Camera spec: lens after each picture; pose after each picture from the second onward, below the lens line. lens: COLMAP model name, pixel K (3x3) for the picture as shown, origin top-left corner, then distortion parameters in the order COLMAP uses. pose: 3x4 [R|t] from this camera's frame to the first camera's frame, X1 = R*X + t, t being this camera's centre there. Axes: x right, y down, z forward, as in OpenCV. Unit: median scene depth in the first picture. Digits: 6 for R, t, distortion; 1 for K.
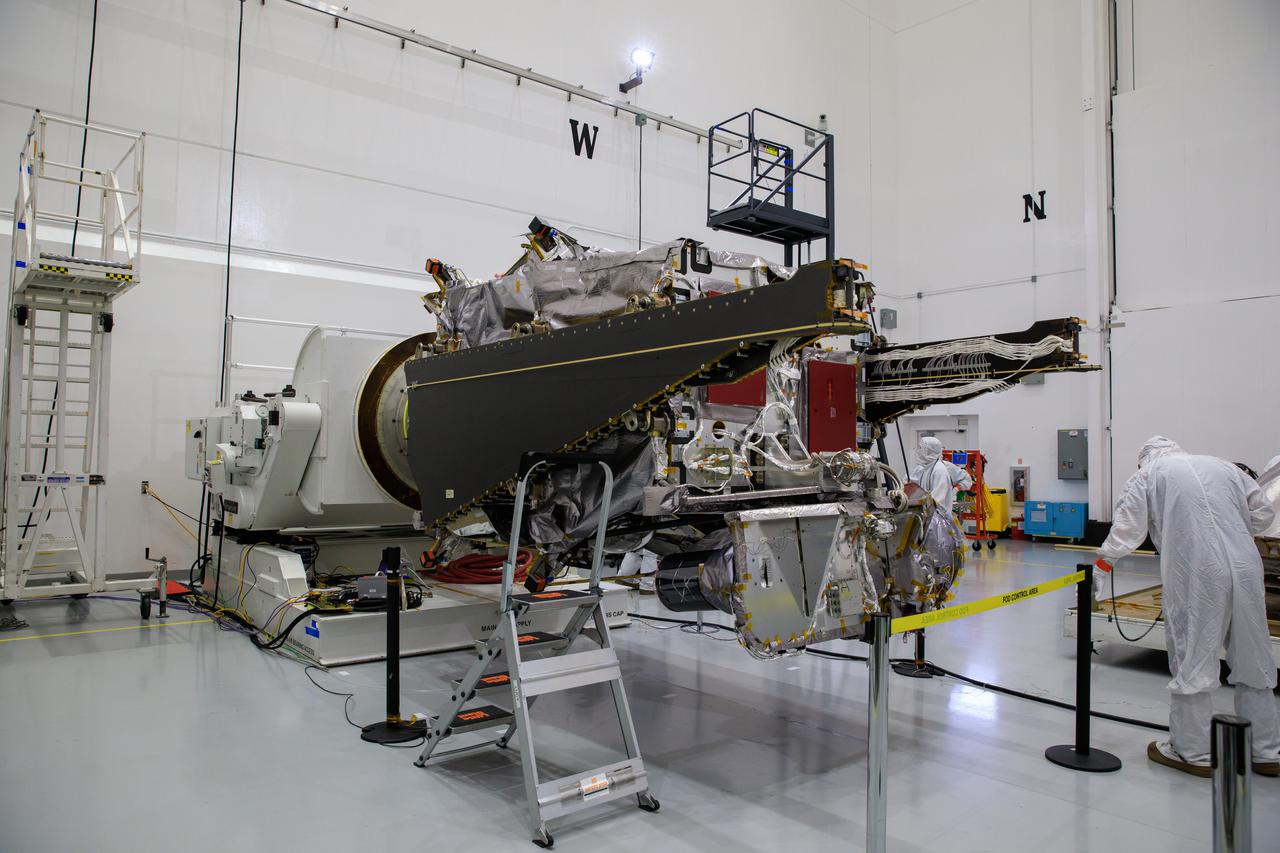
lens RADIAL K [[852.6, 0, 635.2], [0, 852.6, 430.1], [0, 0, 1]] dist [-0.109958, 0.075039]
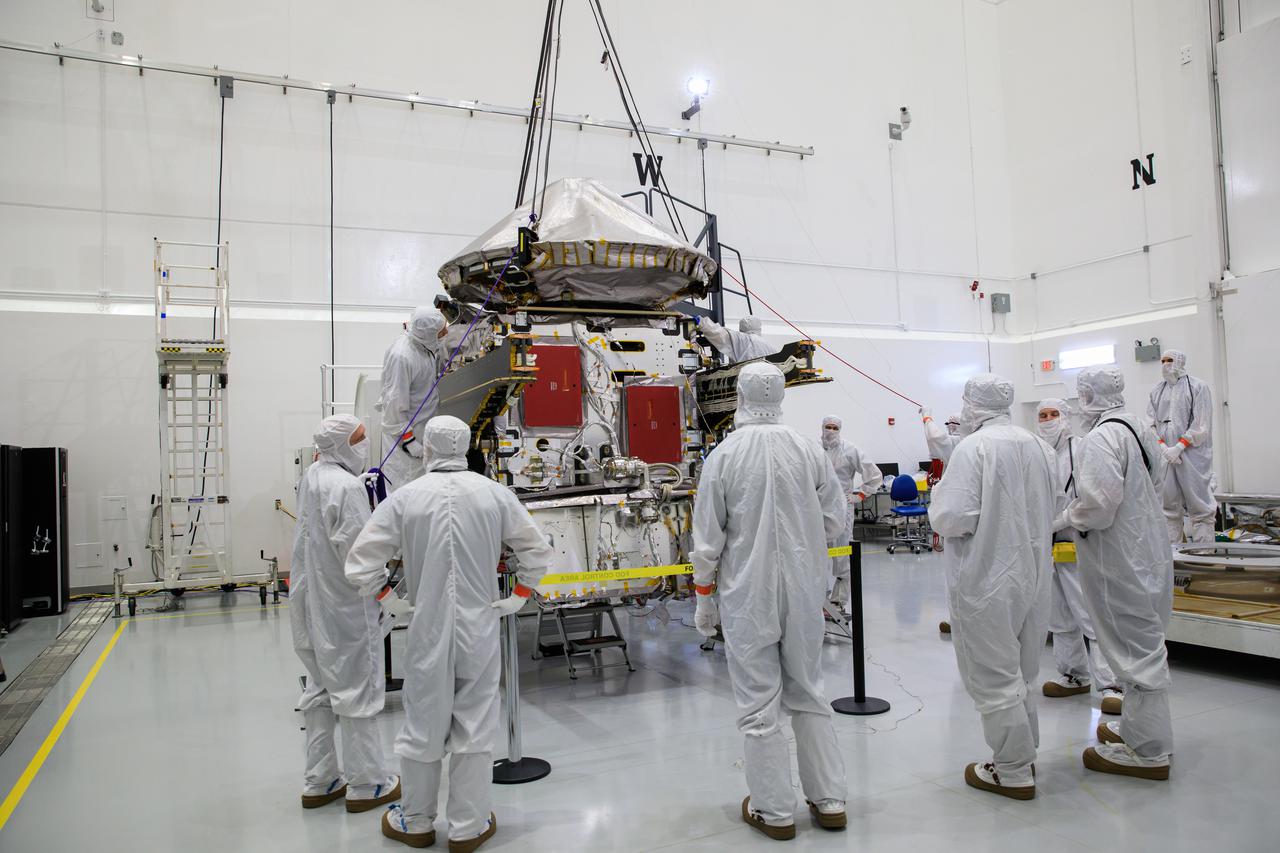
lens RADIAL K [[891.4, 0, 635.8], [0, 891.4, 424.3], [0, 0, 1]] dist [-0.102985, 0.085182]
pose [[0.968256, -0.057584, -0.243239, 0.350067], [0.055433, 0.998339, -0.015685, -0.001603], [0.243738, 0.001703, 0.969840, -0.208795]]
